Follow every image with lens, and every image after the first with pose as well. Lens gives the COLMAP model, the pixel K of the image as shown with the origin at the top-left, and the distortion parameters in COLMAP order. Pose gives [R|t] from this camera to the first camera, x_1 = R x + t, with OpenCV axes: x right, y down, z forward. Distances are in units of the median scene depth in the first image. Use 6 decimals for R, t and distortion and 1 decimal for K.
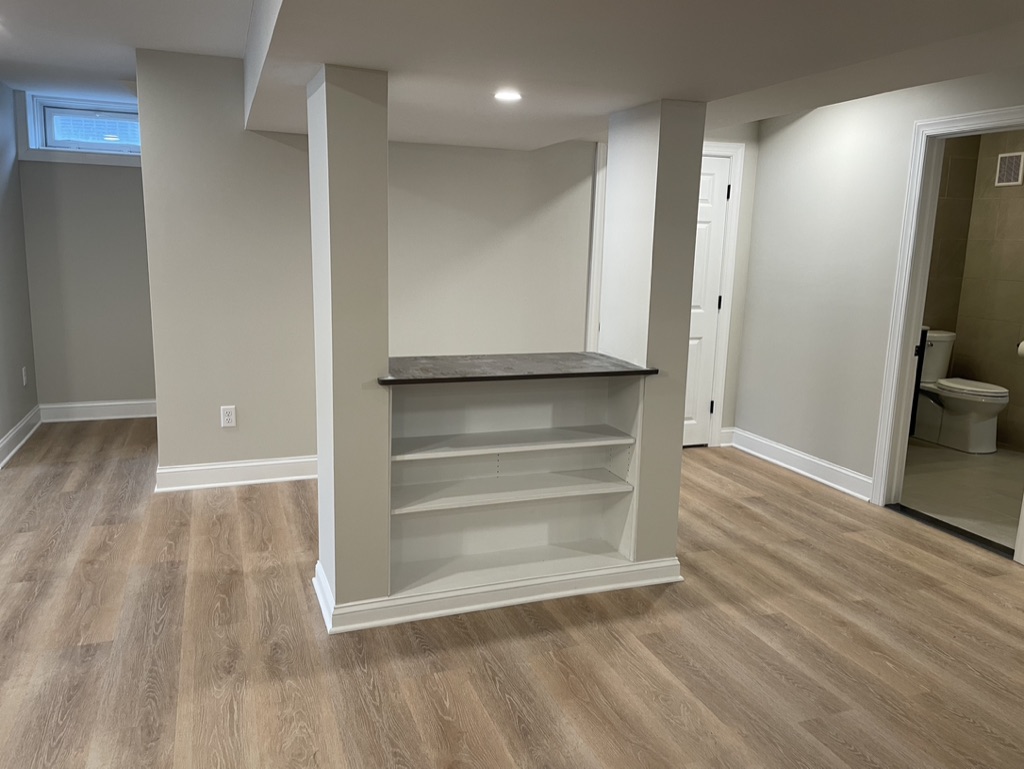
lens RADIAL K [[771.9, 0, 516.5], [0, 771.9, 376.9], [0, 0, 1]] dist [0.080059, -0.103294]
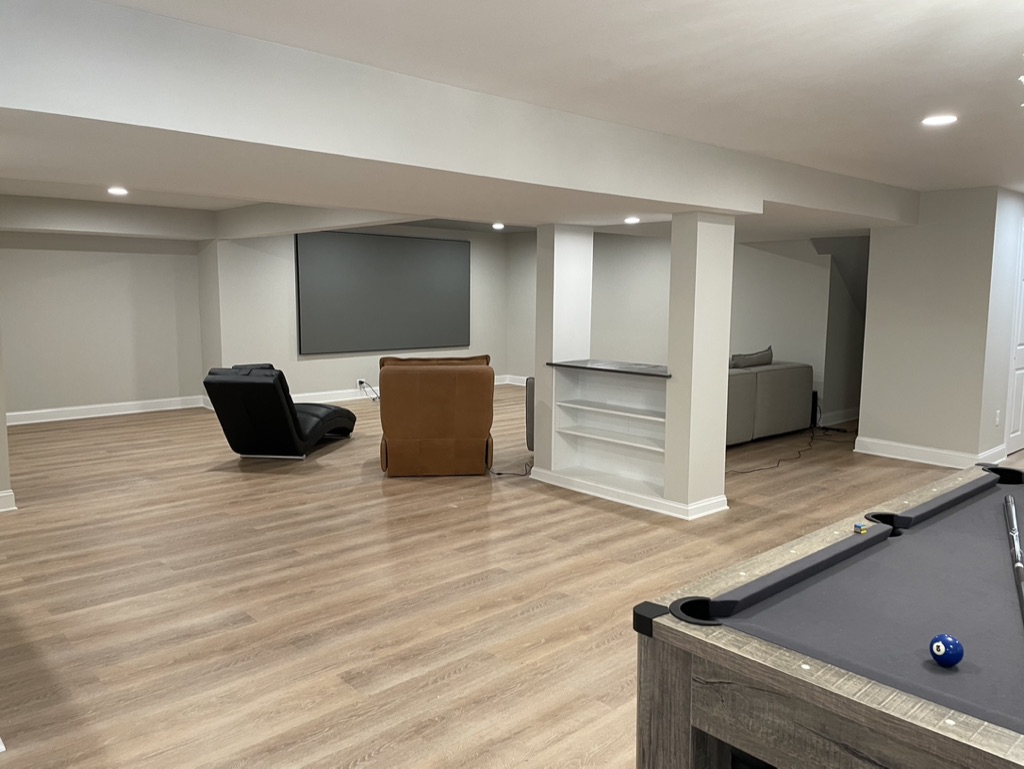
lens RADIAL K [[771.9, 0, 520.9], [0, 771.9, 383.5], [0, 0, 1]] dist [0.080059, -0.103294]
pose [[-0.374646, -0.139891, 0.916554, -1.078319], [0.146874, 0.967115, 0.207644, -0.148233], [-0.915461, 0.212411, -0.341779, 0.609270]]
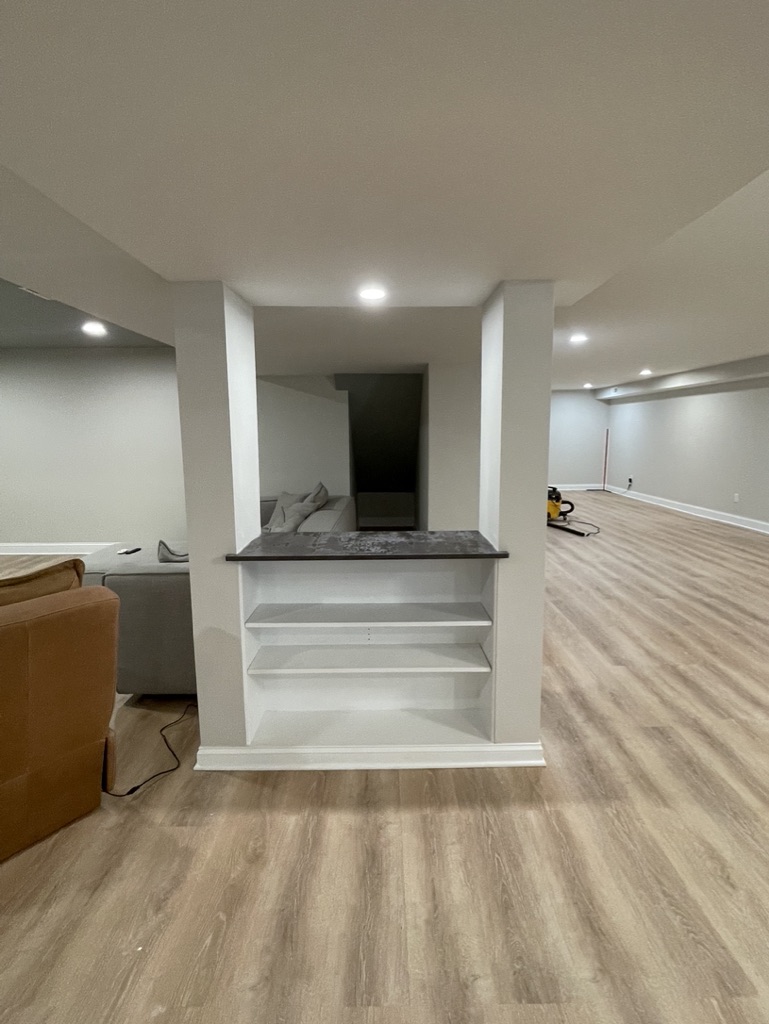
lens RADIAL K [[522.0, 0, 387.1], [0, 522.0, 508.0], [0, 0, 1]] dist [-0.001655, 0.000715]
pose [[-0.936138, -0.071085, 0.344372, 0.188342], [0.045212, 0.946891, 0.318360, -0.061582], [-0.348714, 0.313599, -0.883207, 0.401310]]
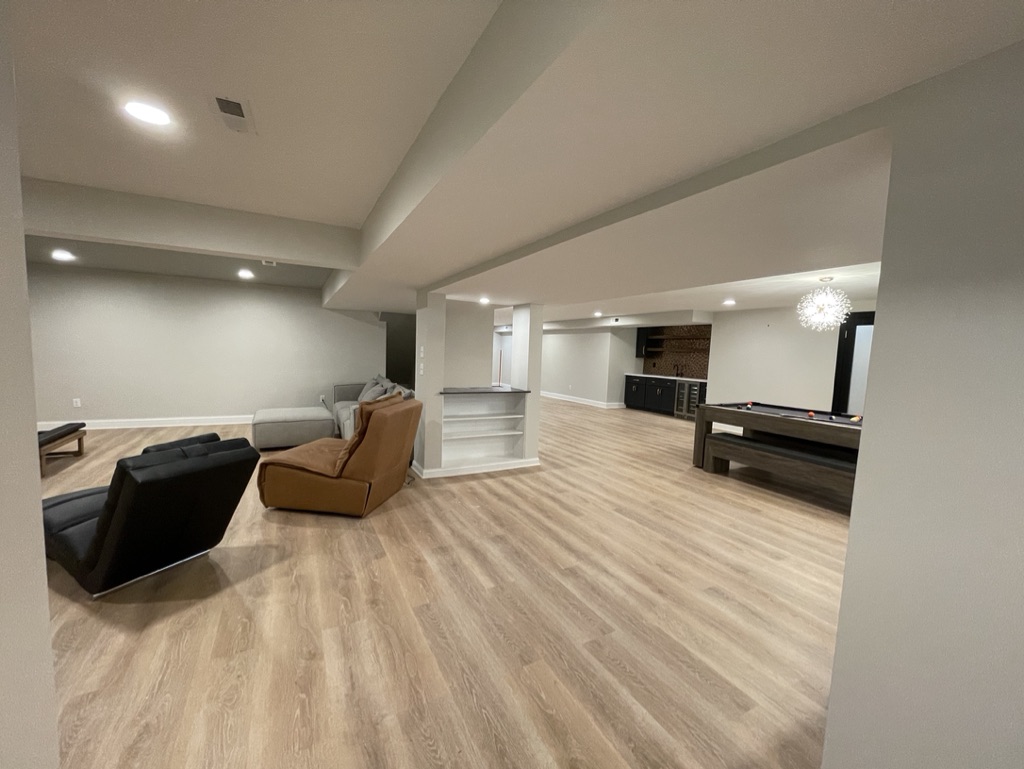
lens RADIAL K [[413.1, 0, 514.3], [0, 413.1, 381.9], [0, 0, 1]] dist [-0.003325, -0.000084]
pose [[-0.988906, -0.053977, -0.138385, 0.549742], [-0.087062, 0.965461, 0.245570, -0.204244], [0.120350, 0.254894, -0.959450, 1.275555]]
